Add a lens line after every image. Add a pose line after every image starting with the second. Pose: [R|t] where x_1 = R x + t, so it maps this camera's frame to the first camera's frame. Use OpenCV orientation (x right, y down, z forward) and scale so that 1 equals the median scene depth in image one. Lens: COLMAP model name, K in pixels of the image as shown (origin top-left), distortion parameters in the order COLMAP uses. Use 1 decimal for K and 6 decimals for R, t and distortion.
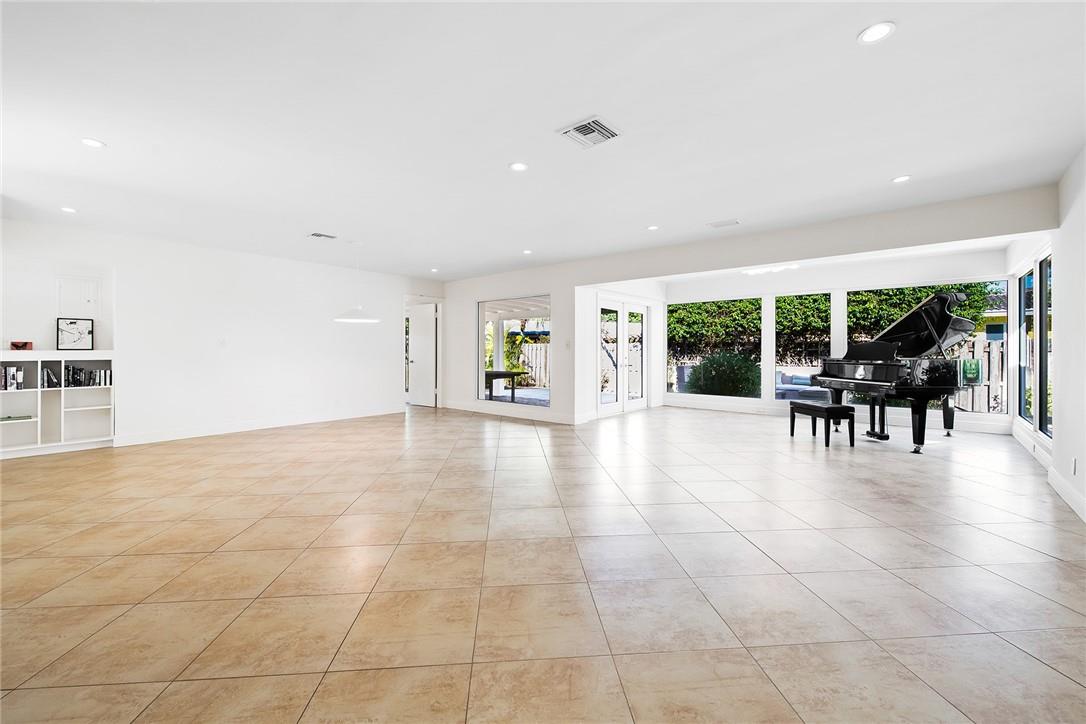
lens RADIAL K [[442.4, 0, 540.1], [0, 442.4, 350.2], [0, 0, 1]] dist [-0.004005, -0.000106]
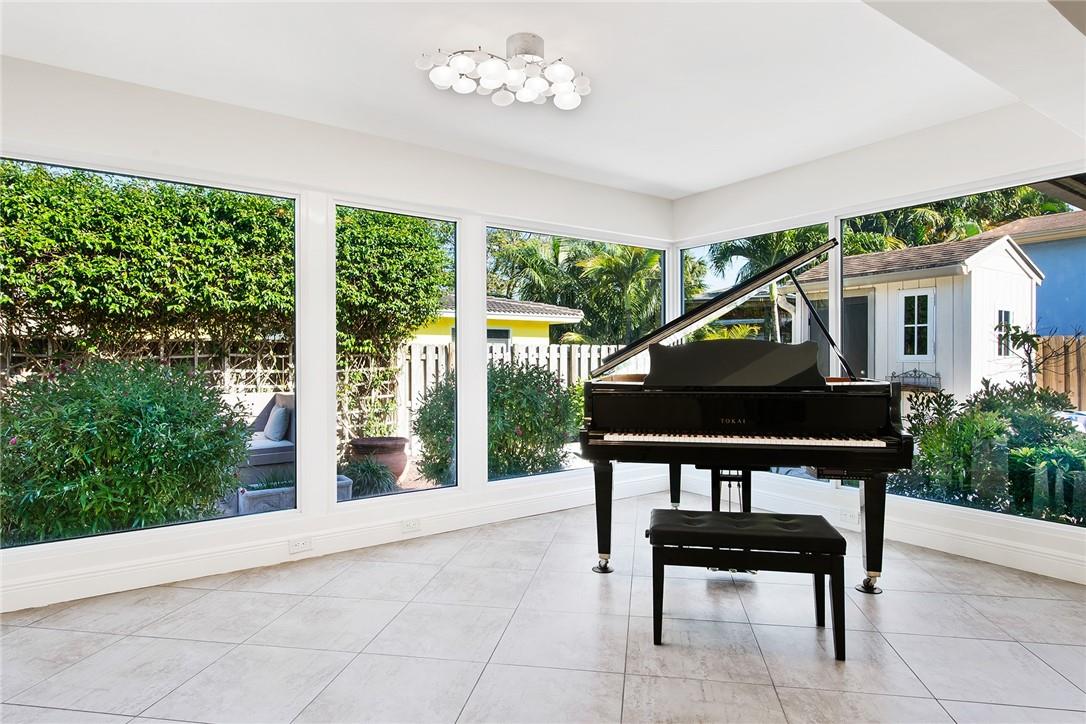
lens RADIAL K [[615.6, 0, 537.8], [0, 615.6, 357.1], [0, 0, 1]] dist [0.017591, -0.001875]
pose [[0.237569, -0.001497, 0.971369, 0.079093], [0.000543, 0.999999, 0.001409, -0.001808], [-0.971370, 0.000193, 0.237570, 0.550945]]
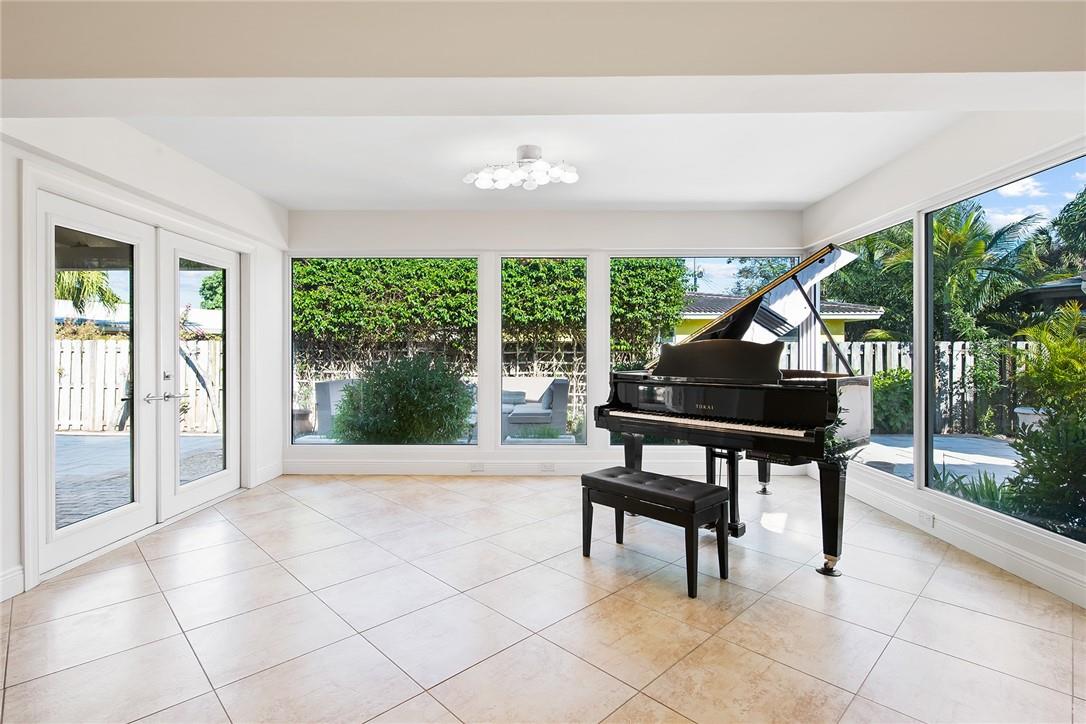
lens RADIAL K [[513.9, 0, 543.1], [0, 513.9, 355.9], [0, 0, 1]] dist [0.017360, 0.000147]
pose [[0.760310, -0.003878, 0.649549, 0.118663], [-0.001487, 0.999969, 0.007711, -0.003127], [-0.649559, -0.006828, 0.760280, 0.361134]]
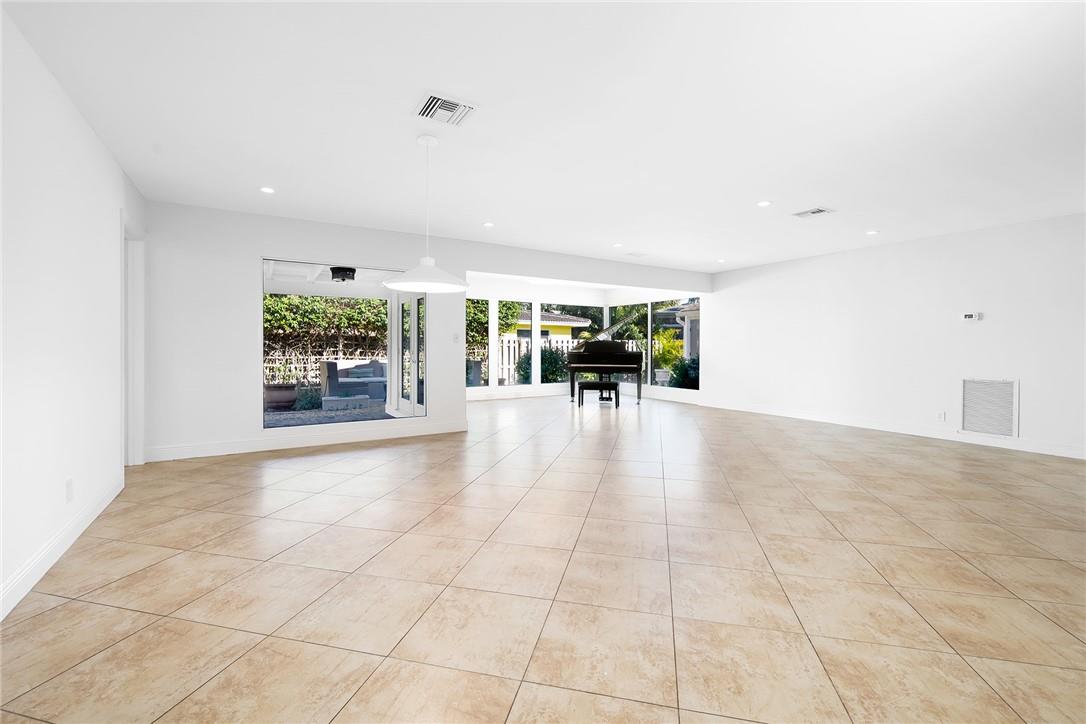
lens RADIAL K [[466.7, 0, 538.7], [0, 466.7, 351.5], [0, 0, 1]] dist [0.002116, -0.000036]
pose [[0.304515, -0.009782, 0.952457, -0.489898], [-0.007992, 0.999886, 0.012825, 0.000101], [-0.952474, -0.011517, 0.304402, 0.379057]]
